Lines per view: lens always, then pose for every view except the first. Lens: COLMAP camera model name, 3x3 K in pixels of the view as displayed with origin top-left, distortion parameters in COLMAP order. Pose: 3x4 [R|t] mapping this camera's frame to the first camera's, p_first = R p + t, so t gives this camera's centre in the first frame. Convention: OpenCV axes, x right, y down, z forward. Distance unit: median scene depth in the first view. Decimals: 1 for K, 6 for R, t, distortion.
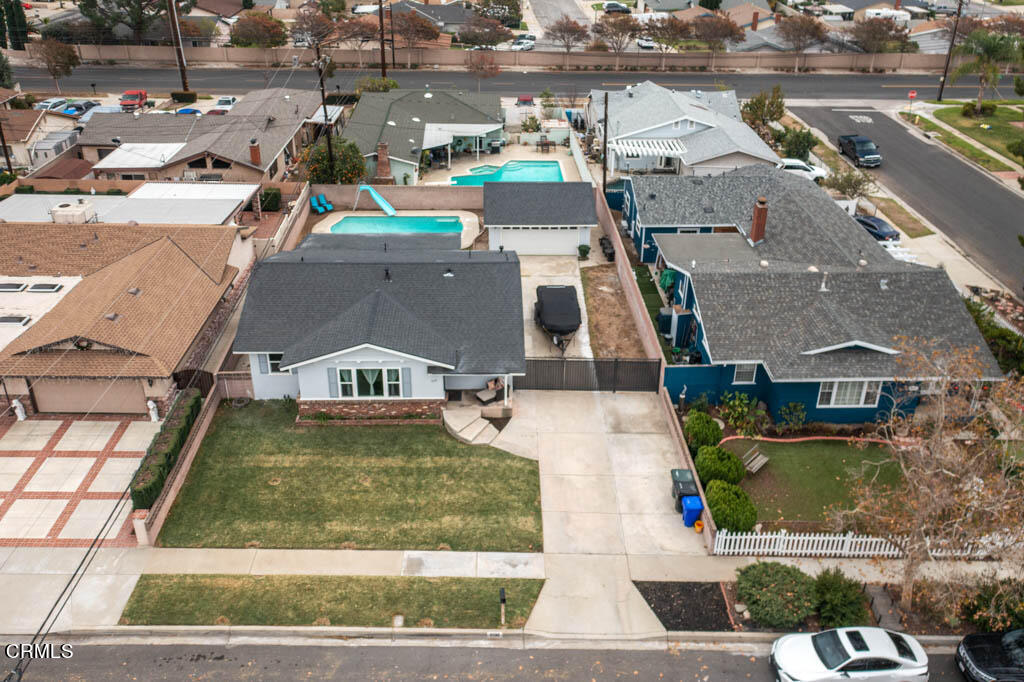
lens RADIAL K [[860.7, 0, 516.7], [0, 860.7, 280.1], [0, 0, 1]] dist [0.004300, 0.001003]
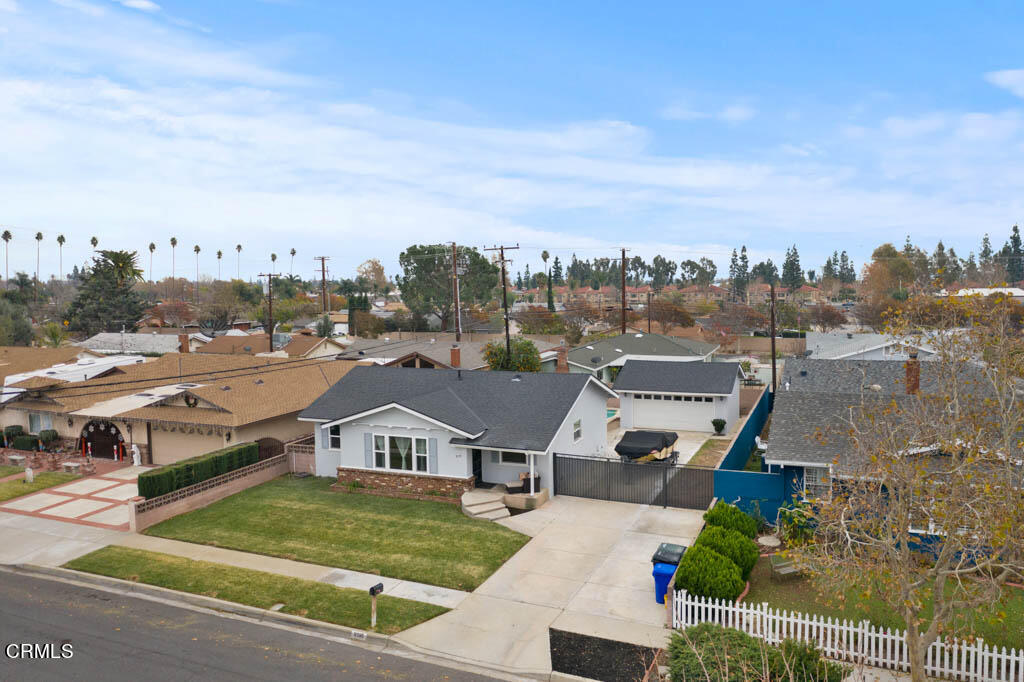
lens RADIAL K [[816.3, 0, 504.5], [0, 816.3, 342.2], [0, 0, 1]] dist [0.005463, 0.003058]
pose [[0.909219, 0.007735, -0.416247, 0.341584], [-0.156833, 0.932534, -0.325245, 0.297663], [0.385649, 0.361000, 0.849090, 0.207992]]
